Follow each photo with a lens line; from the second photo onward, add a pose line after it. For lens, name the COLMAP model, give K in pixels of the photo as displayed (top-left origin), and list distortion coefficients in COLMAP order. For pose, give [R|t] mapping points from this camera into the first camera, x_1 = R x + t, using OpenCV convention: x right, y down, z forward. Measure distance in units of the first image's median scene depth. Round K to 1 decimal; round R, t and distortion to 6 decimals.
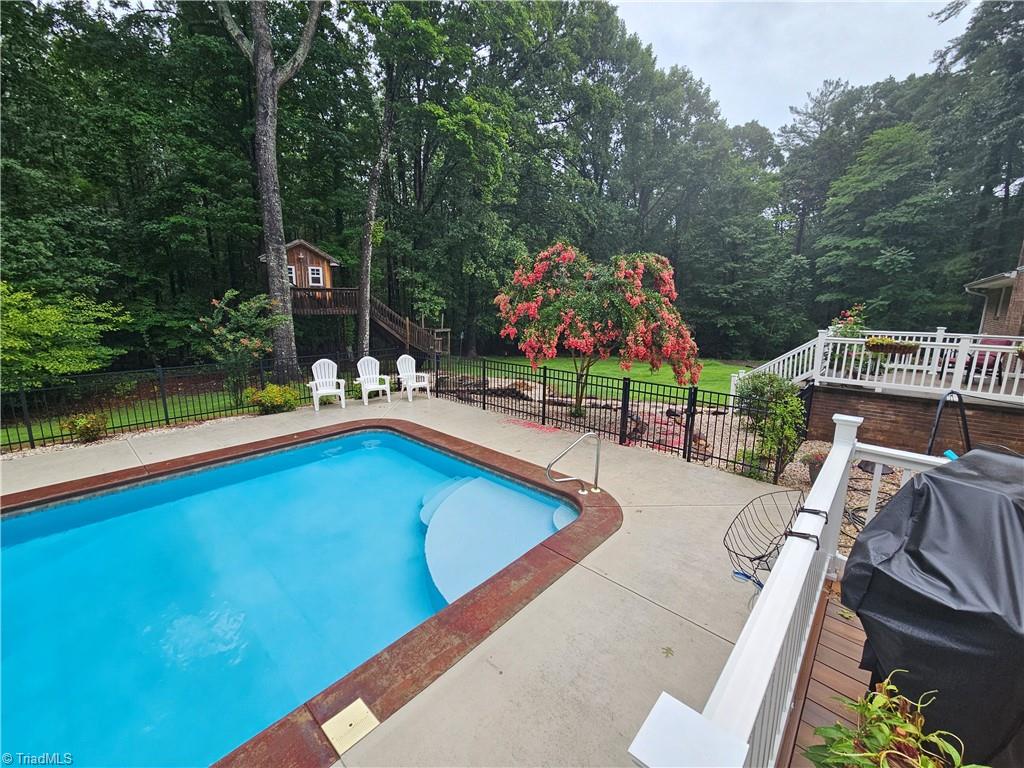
lens RADIAL K [[417.0, 0, 508.5], [0, 417.0, 379.7], [0, 0, 1]] dist [-0.001669, -0.001144]
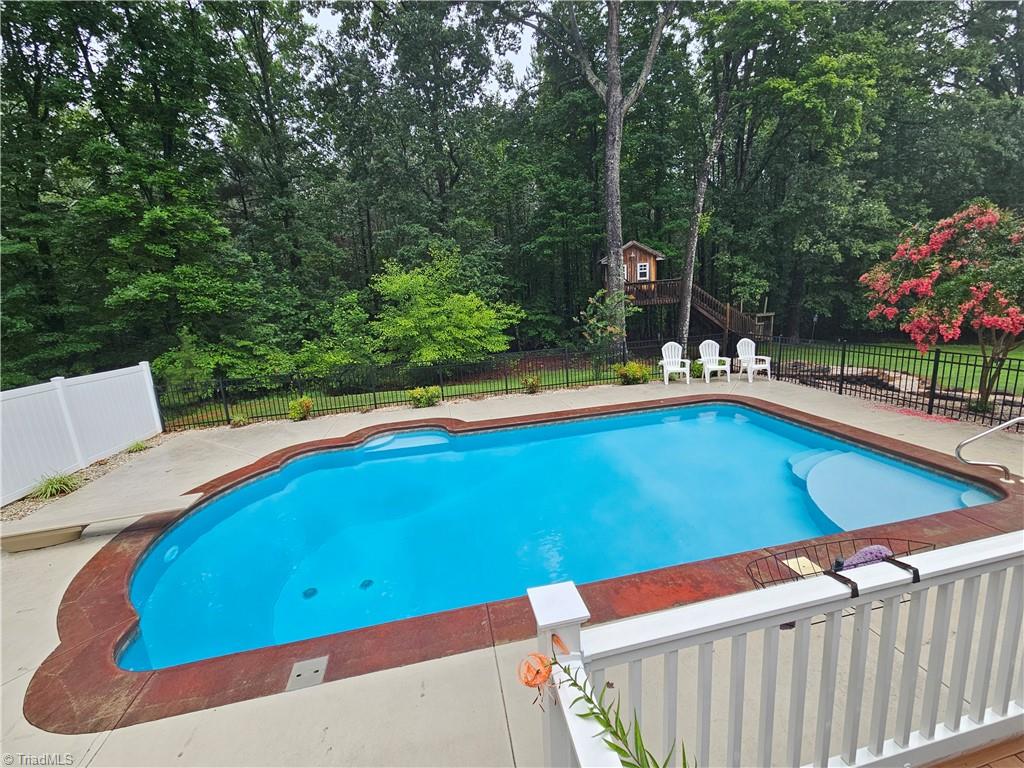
lens RADIAL K [[417.0, 0, 508.5], [0, 417.0, 379.7], [0, 0, 1]] dist [-0.001669, -0.001144]
pose [[0.795856, 0.052970, -0.603165, -0.060951], [-0.036365, 0.998549, 0.039709, 0.018506], [0.604394, -0.009668, 0.796627, -0.155081]]
